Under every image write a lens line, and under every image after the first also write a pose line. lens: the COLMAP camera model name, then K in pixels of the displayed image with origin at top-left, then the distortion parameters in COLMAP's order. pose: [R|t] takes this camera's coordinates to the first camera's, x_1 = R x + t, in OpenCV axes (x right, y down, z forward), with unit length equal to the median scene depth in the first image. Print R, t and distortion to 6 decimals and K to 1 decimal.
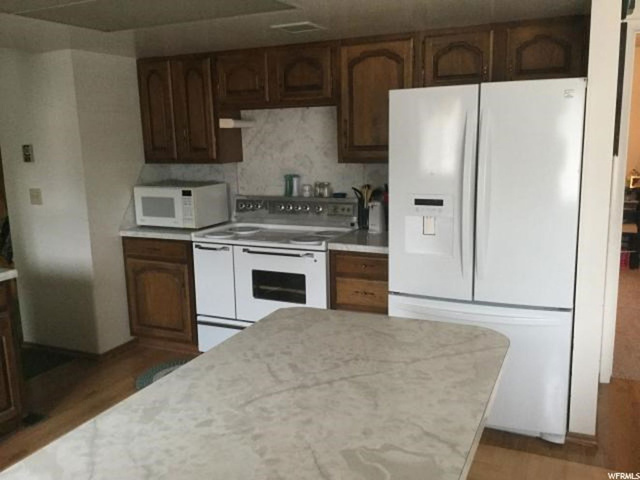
lens RADIAL K [[575.9, 0, 320.1], [0, 575.9, 240.2], [0, 0, 1]] dist [0.003238, 0.001022]
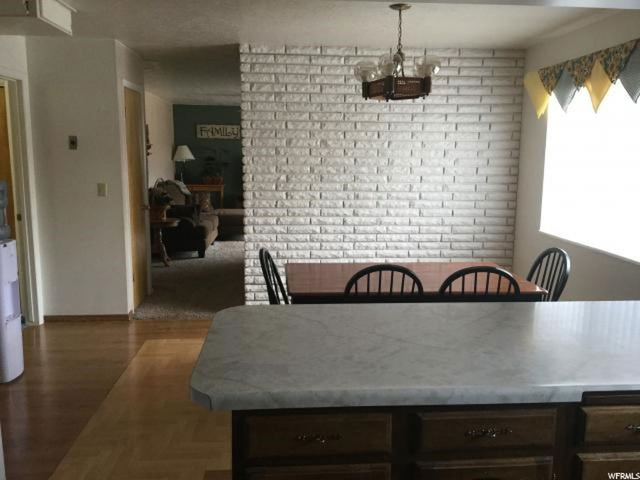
lens RADIAL K [[575.9, 0, 319.4], [0, 575.9, 240.5], [0, 0, 1]] dist [0.003238, 0.001022]
pose [[-0.480729, -0.122674, 0.868246, -0.934603], [0.165626, 0.959639, 0.227291, -0.251075], [-0.861085, 0.253069, -0.441008, 1.525562]]
